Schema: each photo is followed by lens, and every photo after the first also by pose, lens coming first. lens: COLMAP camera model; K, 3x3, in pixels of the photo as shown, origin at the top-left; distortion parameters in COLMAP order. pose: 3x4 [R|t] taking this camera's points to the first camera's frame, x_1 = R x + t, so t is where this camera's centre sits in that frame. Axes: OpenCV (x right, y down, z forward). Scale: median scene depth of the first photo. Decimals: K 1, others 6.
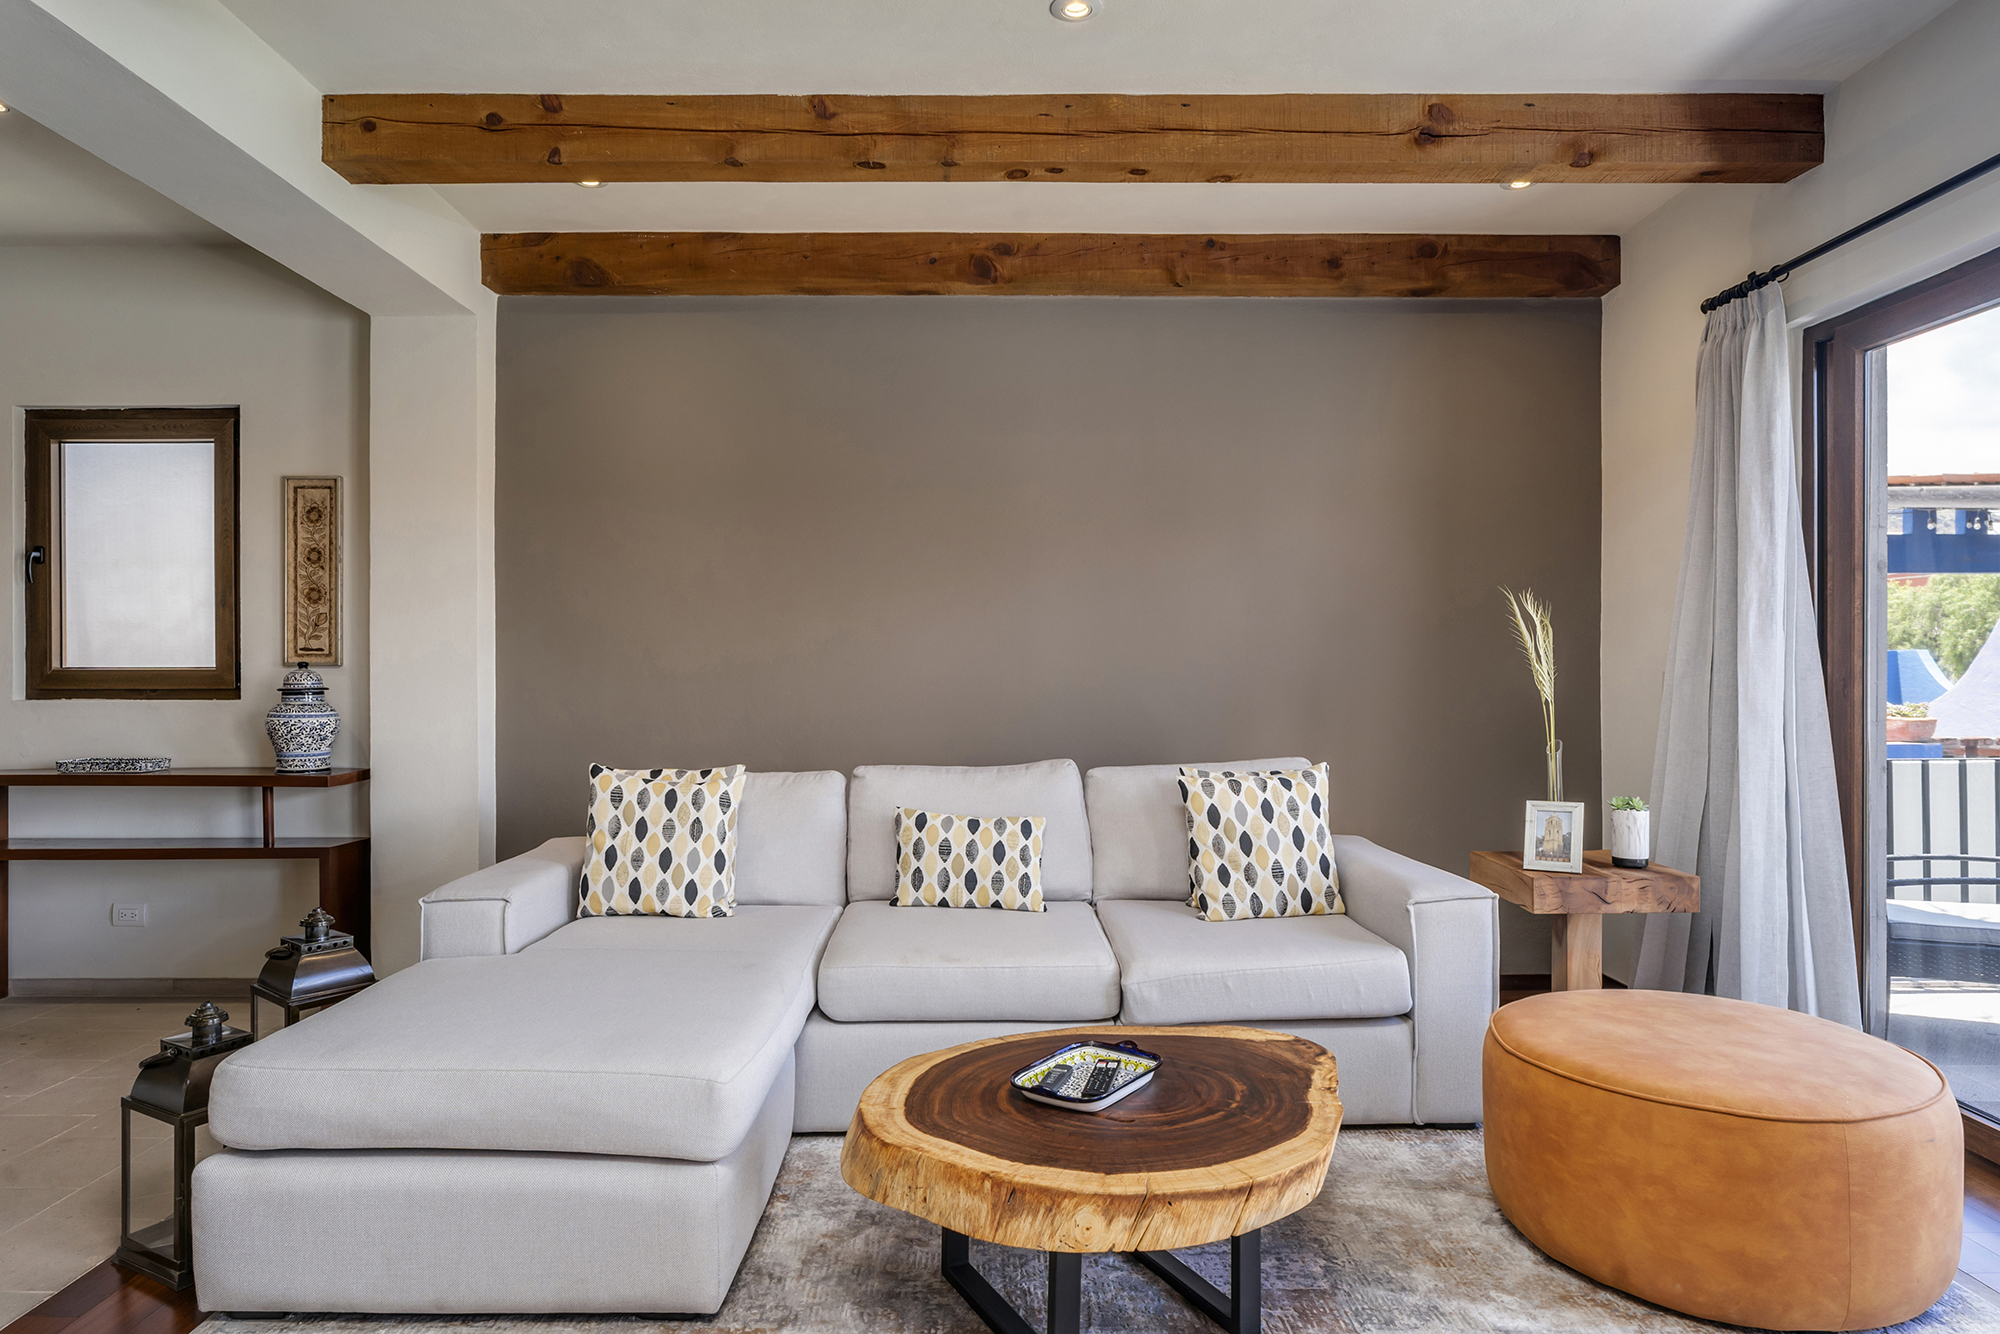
lens RADIAL K [[1169.6, 0, 972.3], [0, 1169.6, 674.9], [0, 0, 1]] dist [-0.011669, 0.001408]
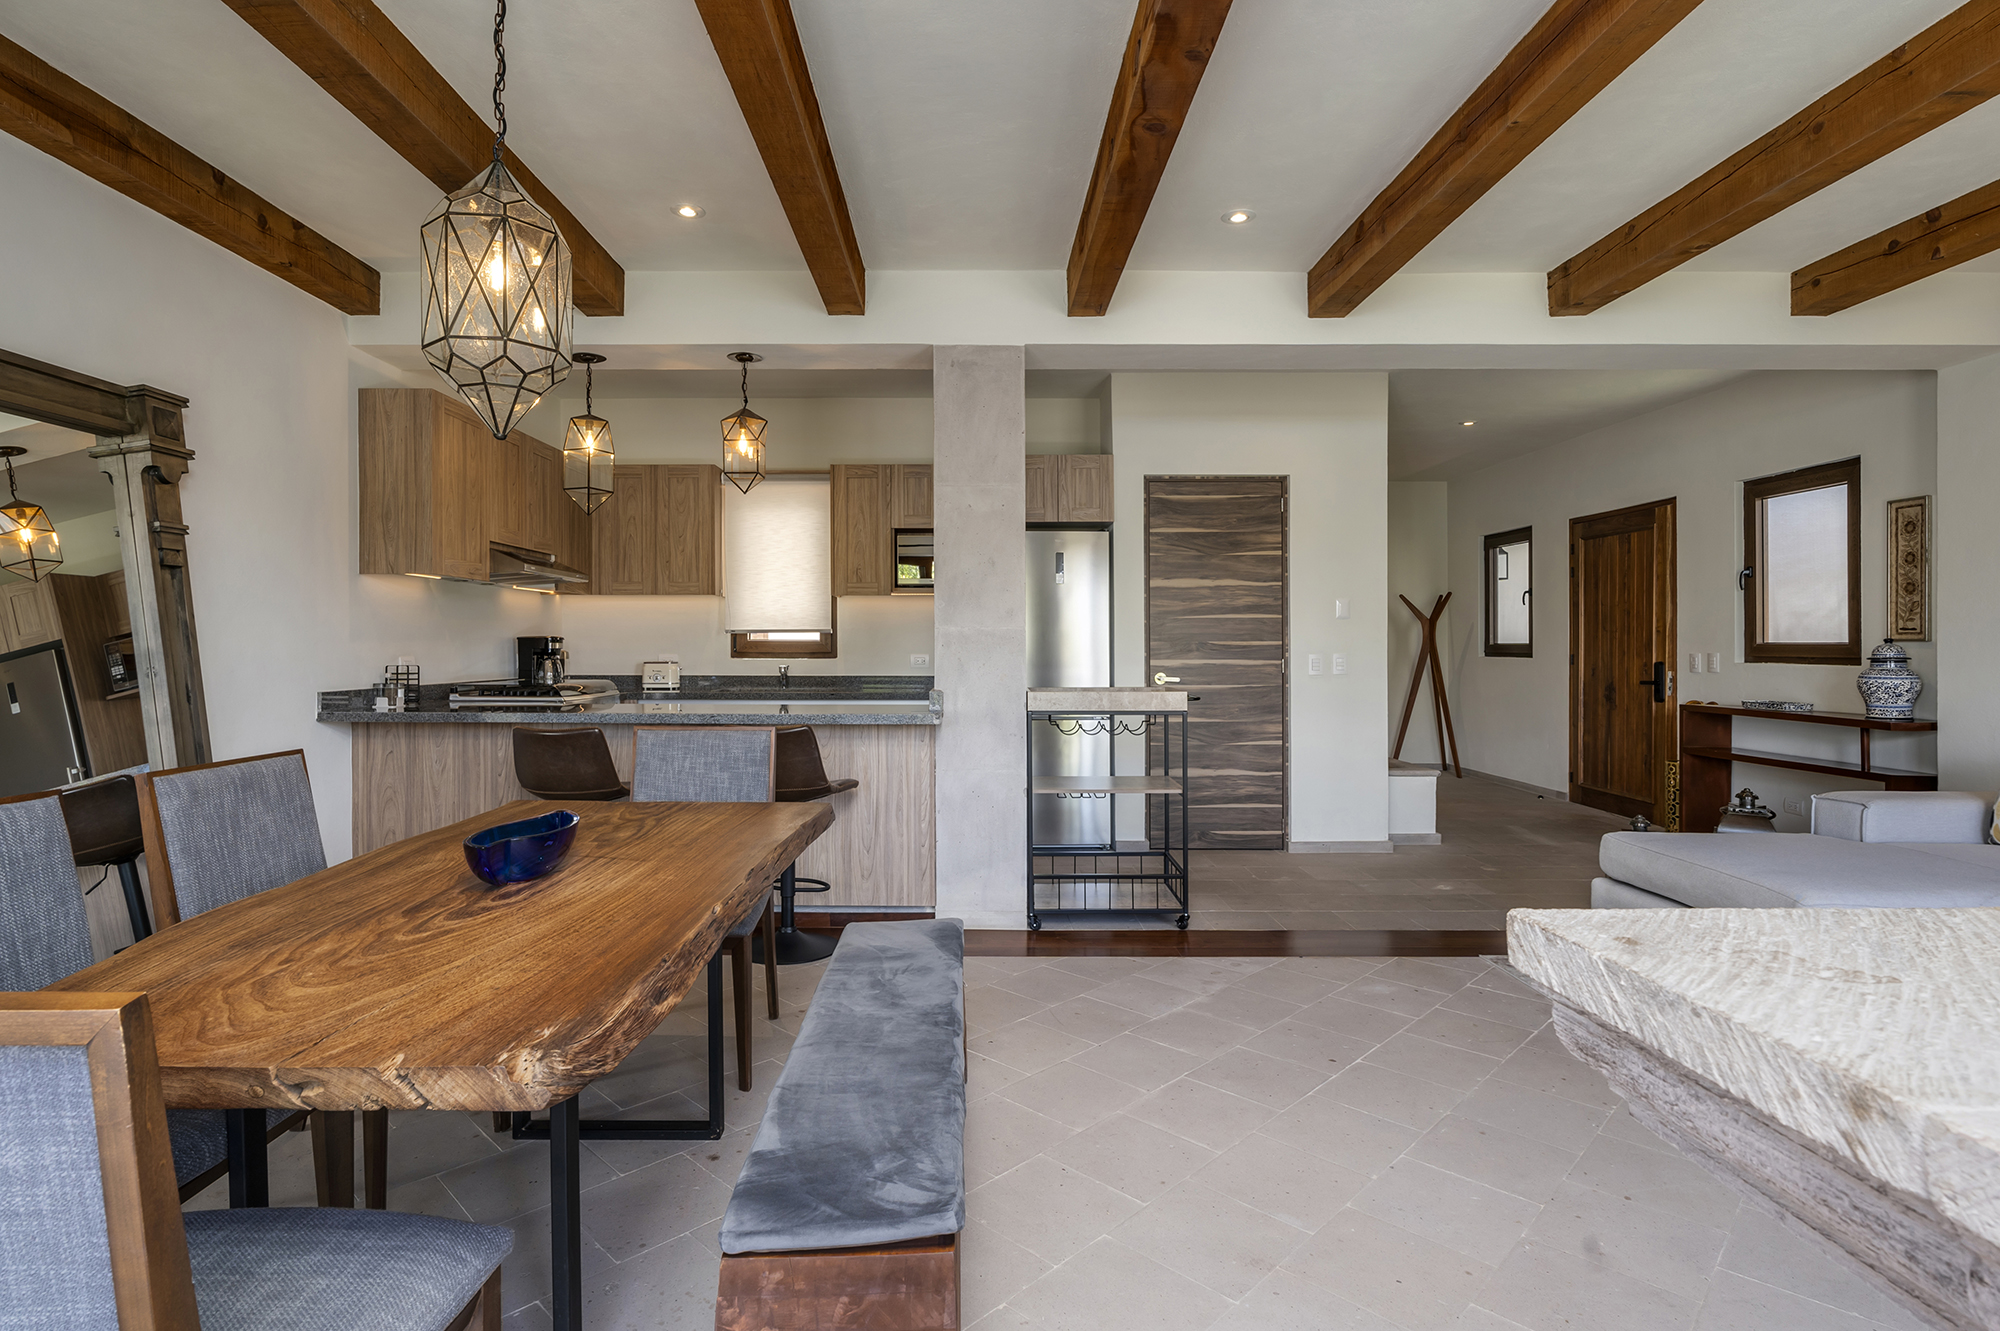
lens RADIAL K [[987.2, 0, 990.6], [0, 987.2, 645.3], [0, 0, 1]] dist [-0.002458, -0.000244]
pose [[0.011505, 0.002095, -0.999932, 0.684568], [-0.005400, 0.999983, 0.002033, 0.000201], [0.999919, 0.005376, 0.011516, -0.072654]]
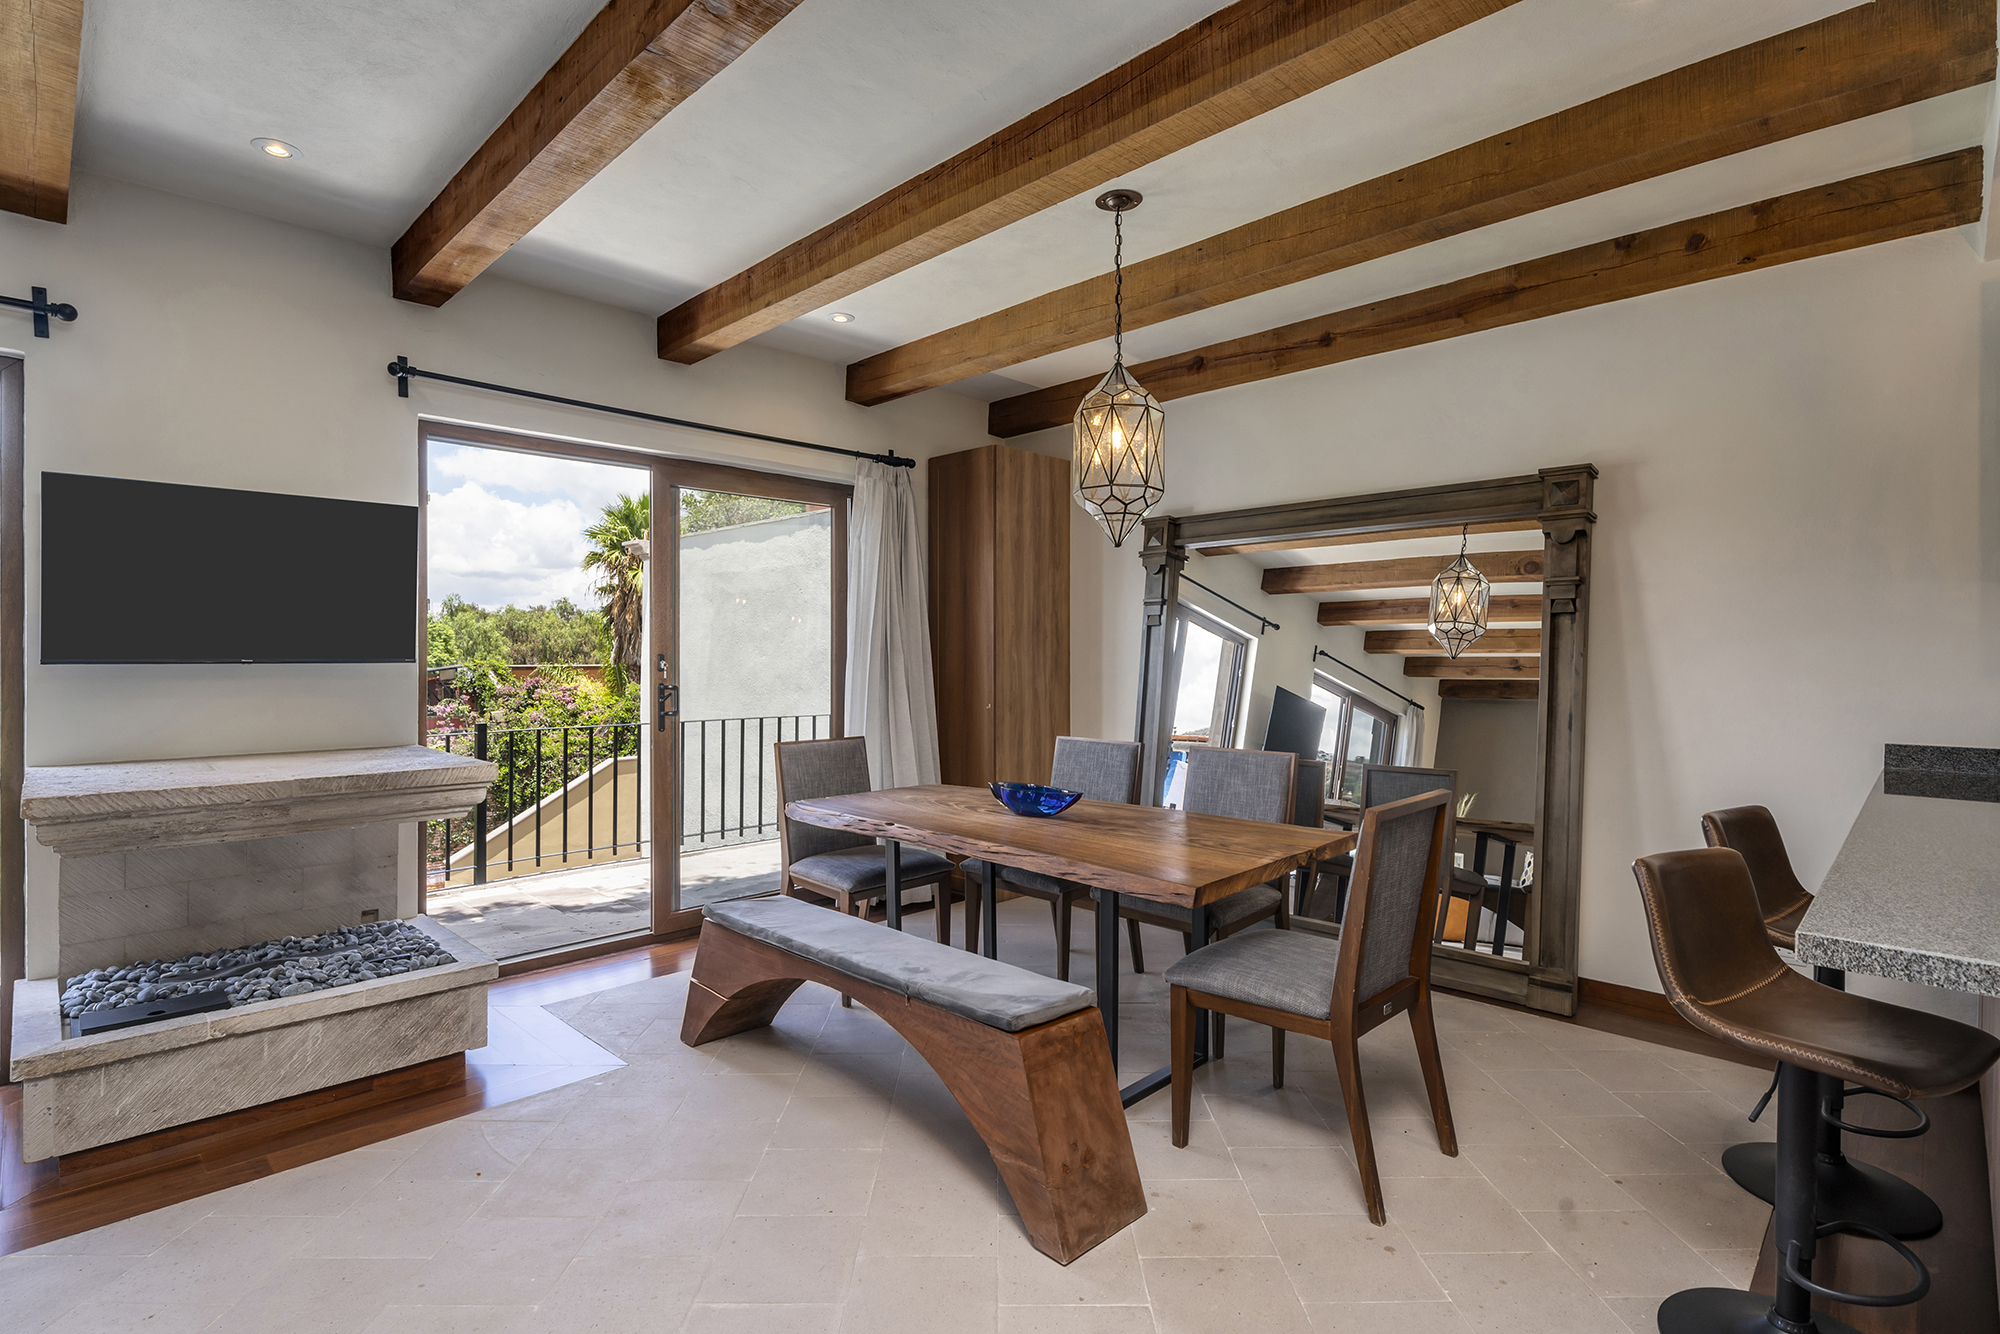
lens RADIAL K [[956.9, 0, 1000.2], [0, 956.9, 659.4], [0, 0, 1]] dist [-0.012673, 0.000414]
pose [[-0.707990, -0.000733, 0.706222, -0.476691], [0.004719, 0.999972, 0.005769, -0.025662], [-0.706207, 0.007417, -0.707967, 0.341917]]
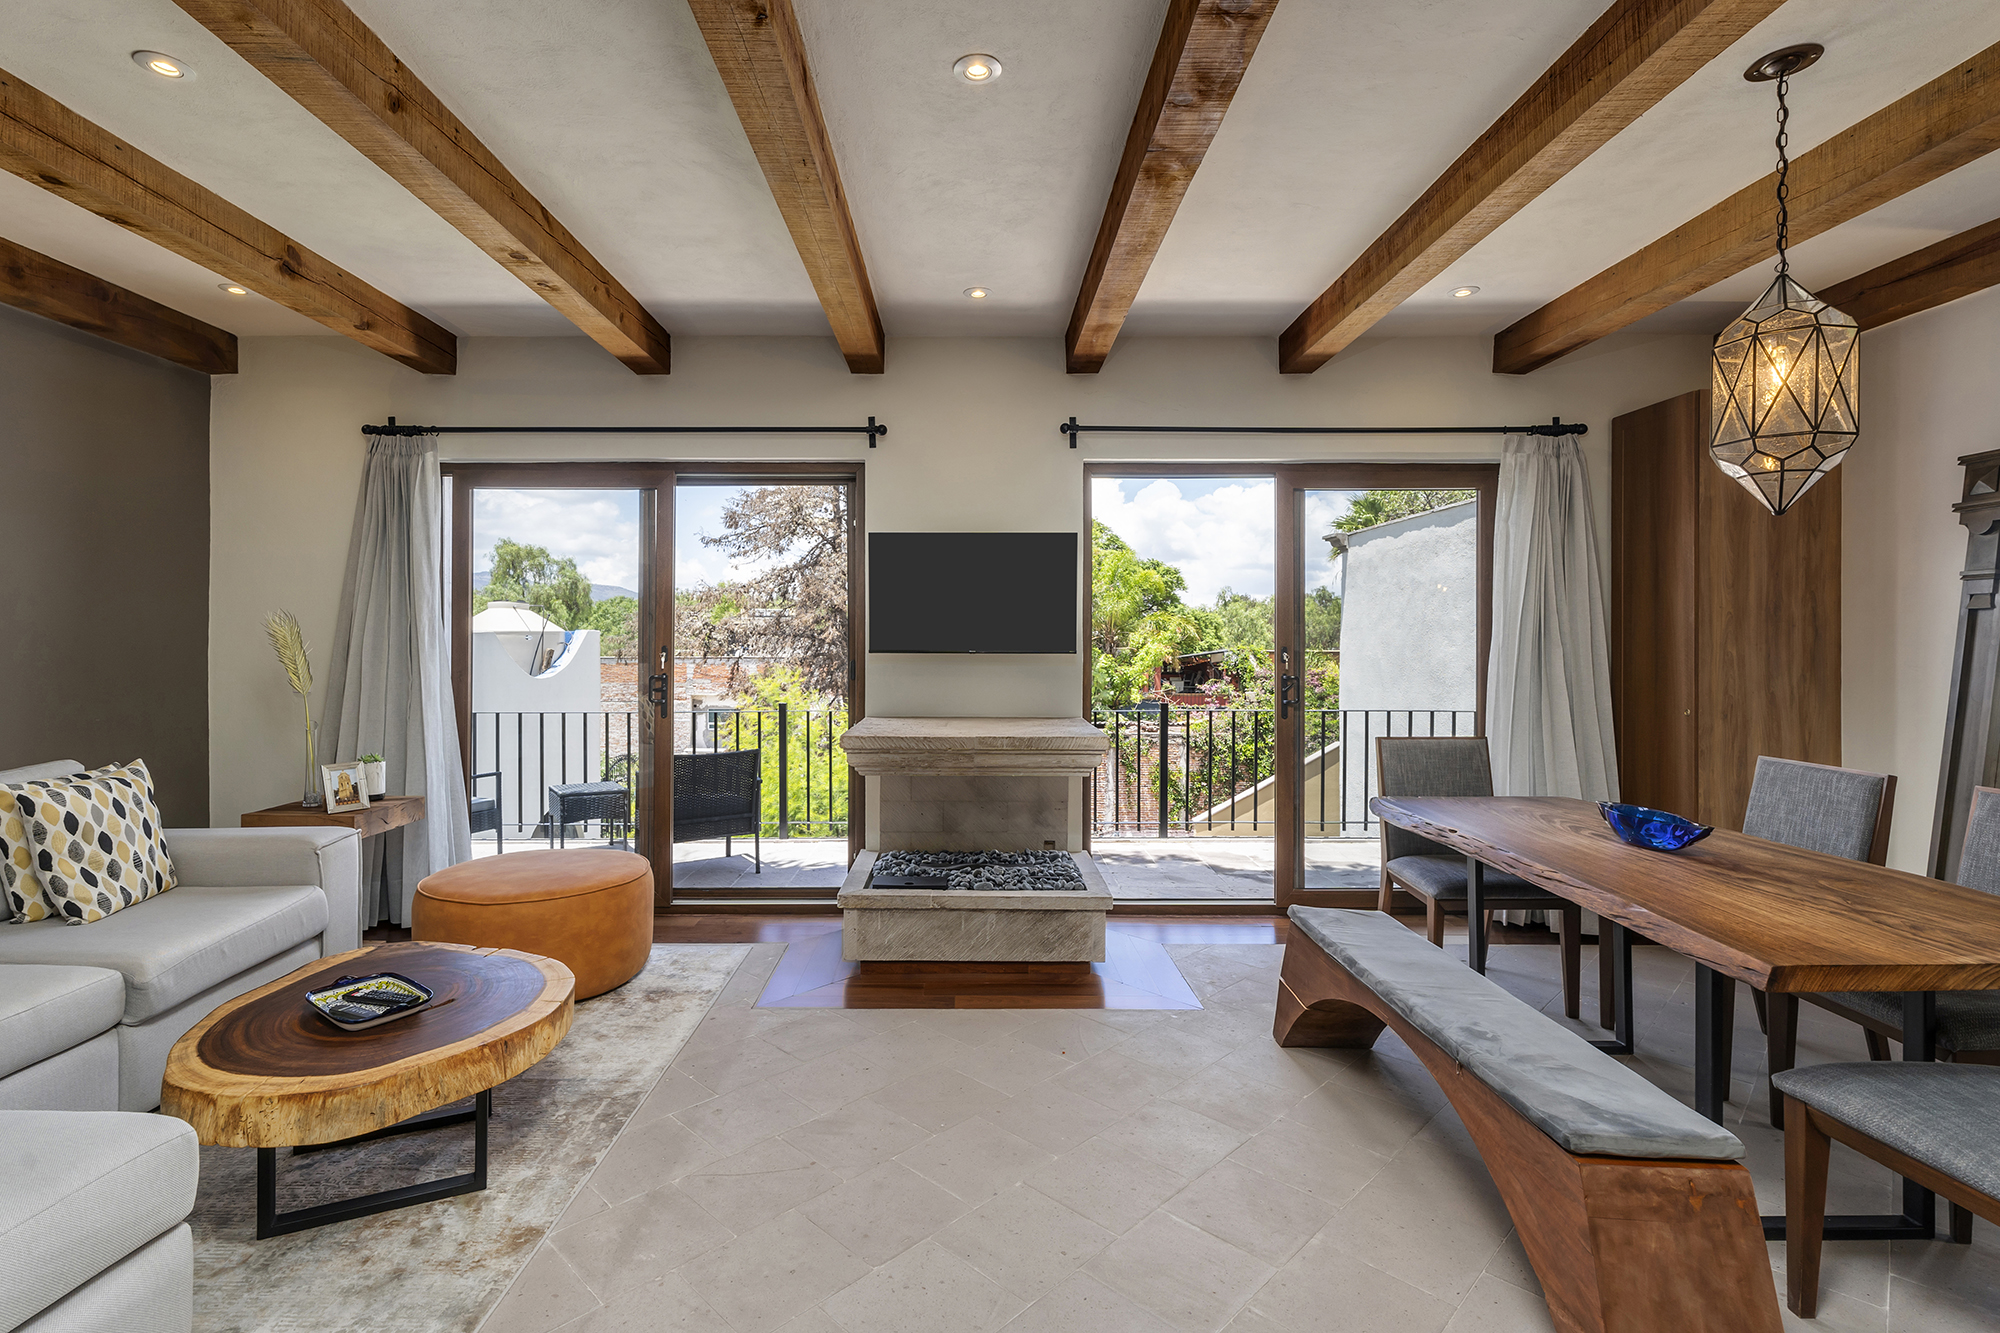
lens RADIAL K [[931.8, 0, 964.3], [0, 931.8, 635.9], [0, 0, 1]] dist [-0.000169, 0.000300]
pose [[0.009043, 0.007037, 0.999934, -0.599168], [0.002760, 0.999971, -0.007062, -0.035071], [-0.999955, 0.002823, 0.009023, 0.208721]]
